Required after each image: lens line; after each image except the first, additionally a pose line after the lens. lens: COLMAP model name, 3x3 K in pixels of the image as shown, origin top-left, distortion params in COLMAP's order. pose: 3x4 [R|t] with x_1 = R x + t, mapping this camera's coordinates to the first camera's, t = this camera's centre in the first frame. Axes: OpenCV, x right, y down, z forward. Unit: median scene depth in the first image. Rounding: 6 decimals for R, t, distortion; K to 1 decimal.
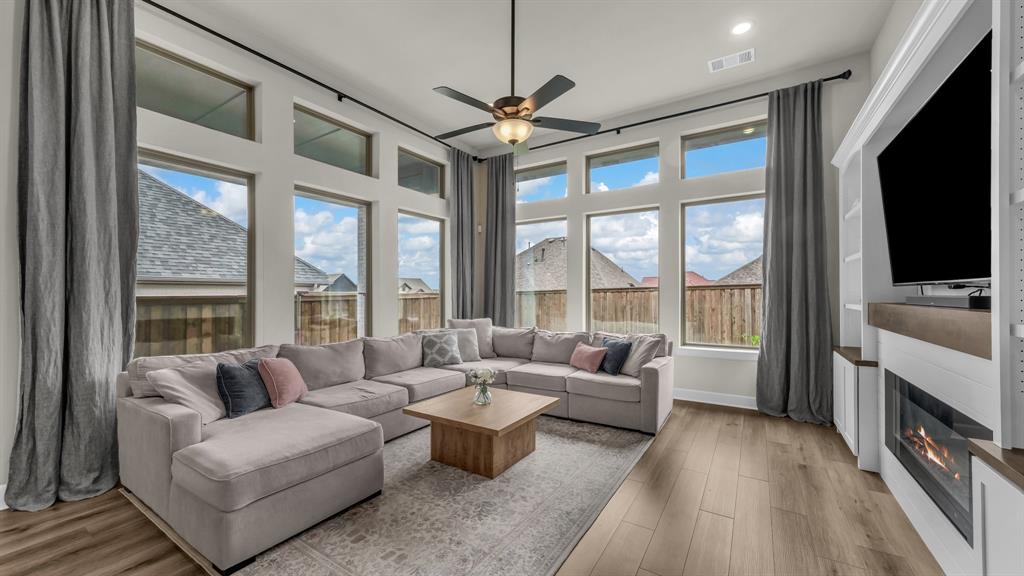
lens RADIAL K [[379.7, 0, 521.8], [0, 379.7, 293.5], [0, 0, 1]] dist [-0.001674, 0.002648]
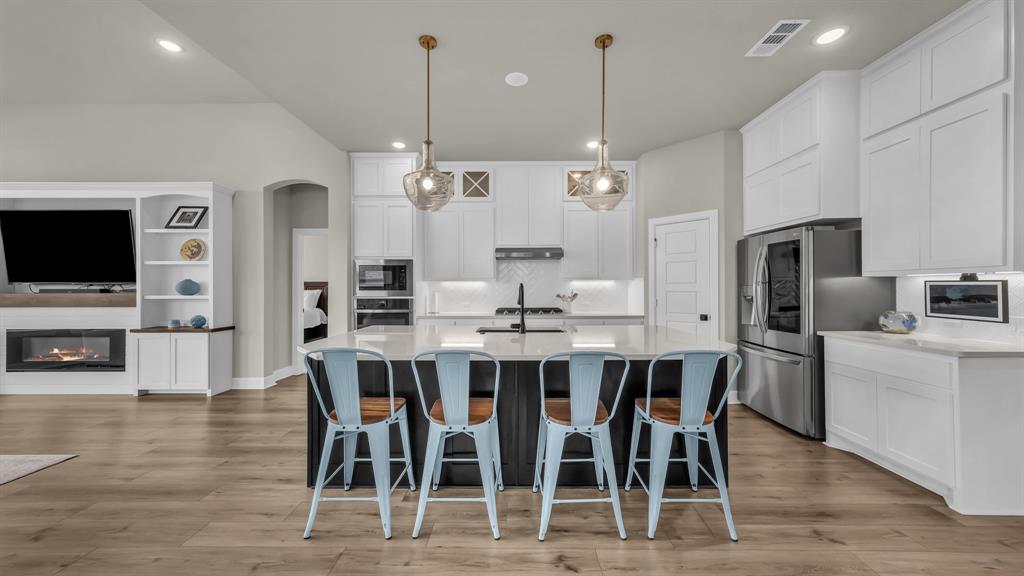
lens RADIAL K [[344.4, 0, 517.1], [0, 344.4, 287.3], [0, 0, 1]] dist [0.011328, 0.000397]
pose [[-0.521545, 0.002057, 0.853221, -1.099109], [0.003088, 0.999995, -0.000524, 0.002915], [-0.853218, 0.002361, -0.521549, -0.114878]]
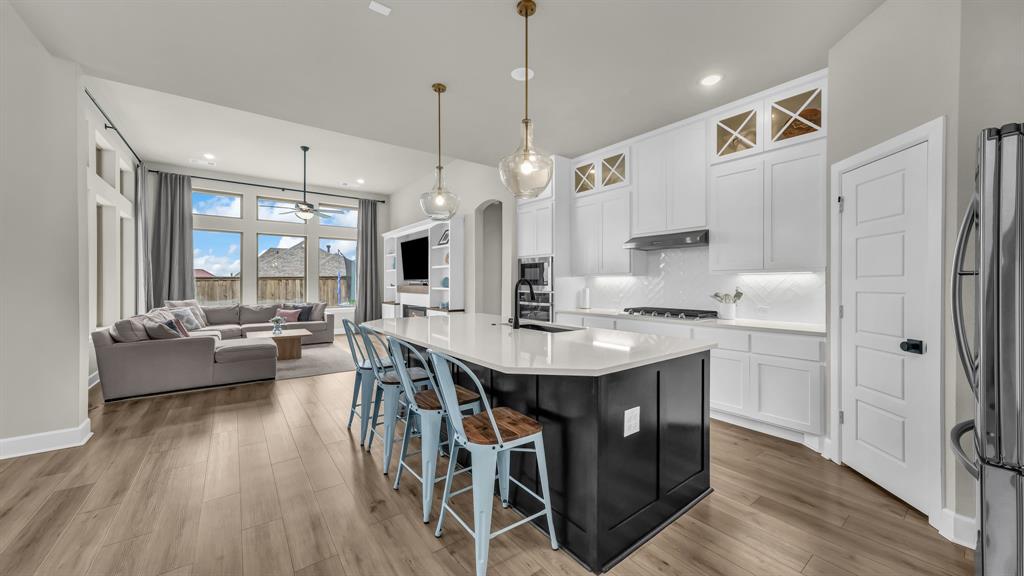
lens RADIAL K [[379.7, 0, 509.9], [0, 379.7, 279.8], [0, 0, 1]] dist [-0.001674, 0.002648]
pose [[0.357789, 0.009008, 0.933759, -1.237045], [-0.001465, 0.999958, -0.009085, 0.003380], [-0.933801, 0.001882, 0.357787, -0.740885]]
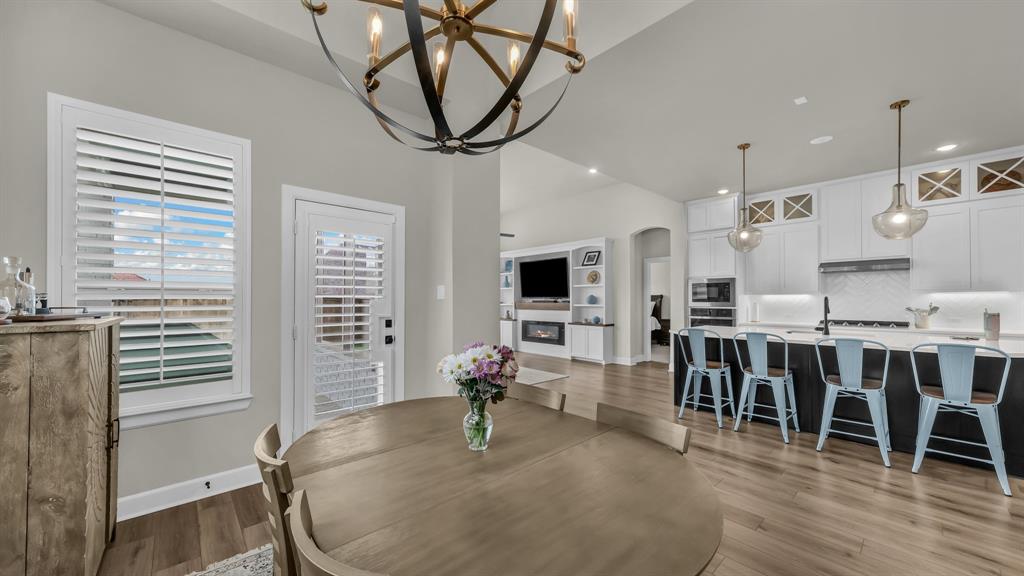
lens RADIAL K [[379.7, 0, 520.2], [0, 379.7, 296.0], [0, 0, 1]] dist [-0.001674, 0.002648]
pose [[0.263818, 0.009485, 0.964526, -1.686180], [0.002707, 0.999940, -0.010573, -0.000136], [-0.964569, 0.005401, 0.263776, 0.027322]]
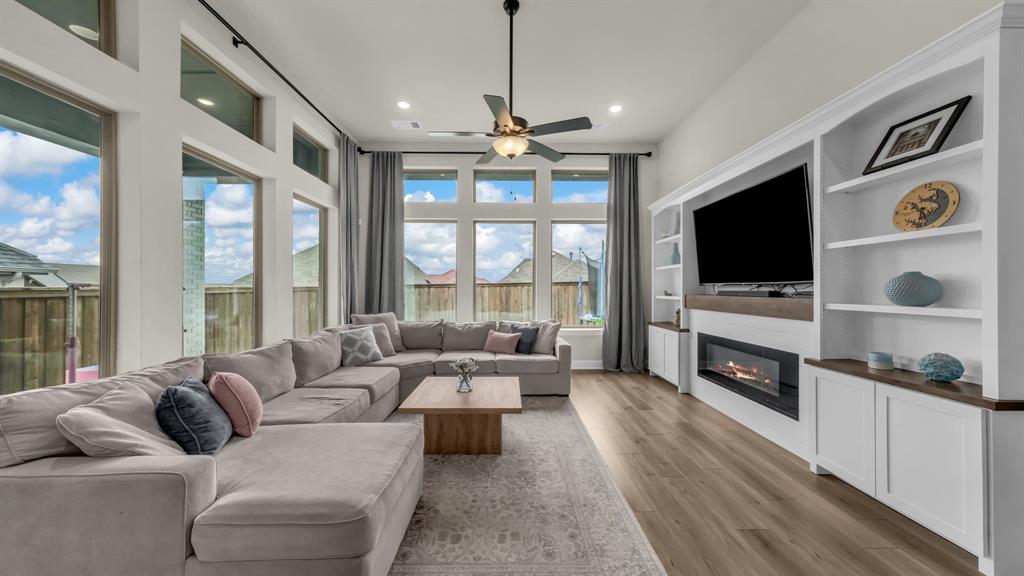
lens RADIAL K [[340.4, 0, 507.0], [0, 340.4, 287.7], [0, 0, 1]] dist [-0.000744, 0.000095]
pose [[0.843615, 0.005807, 0.536917, -0.398542], [-0.004221, 0.999982, -0.004184, 0.001707], [-0.536932, 0.001263, 0.843625, 0.095018]]
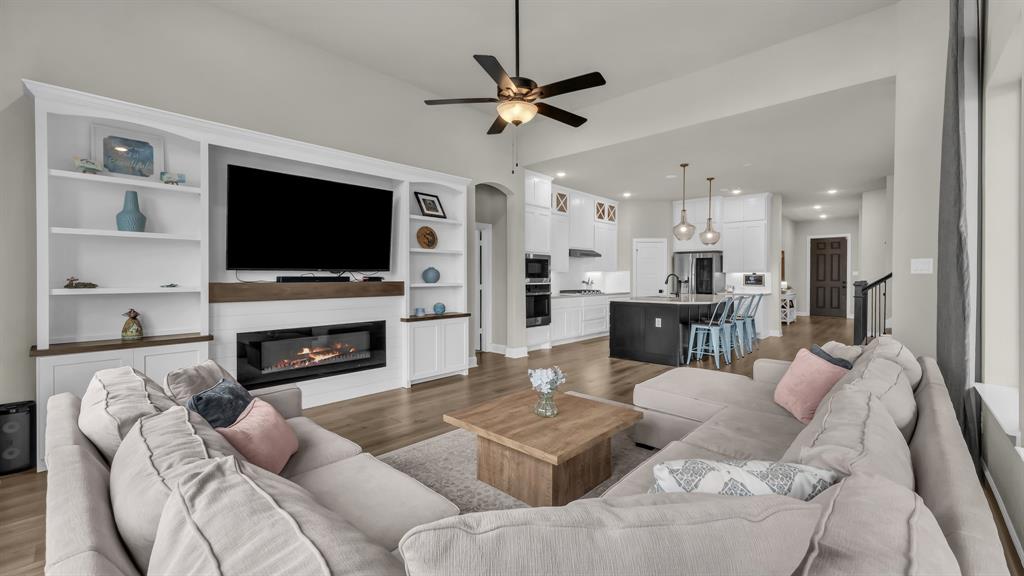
lens RADIAL K [[416.1, 0, 496.5], [0, 416.1, 278.8], [0, 0, 1]] dist [0.004003, 0.000160]
pose [[-0.978174, -0.001384, 0.207784, -0.118679], [-0.000158, 0.999982, 0.005917, 0.004006], [-0.207788, 0.005755, -0.978157, 1.432387]]
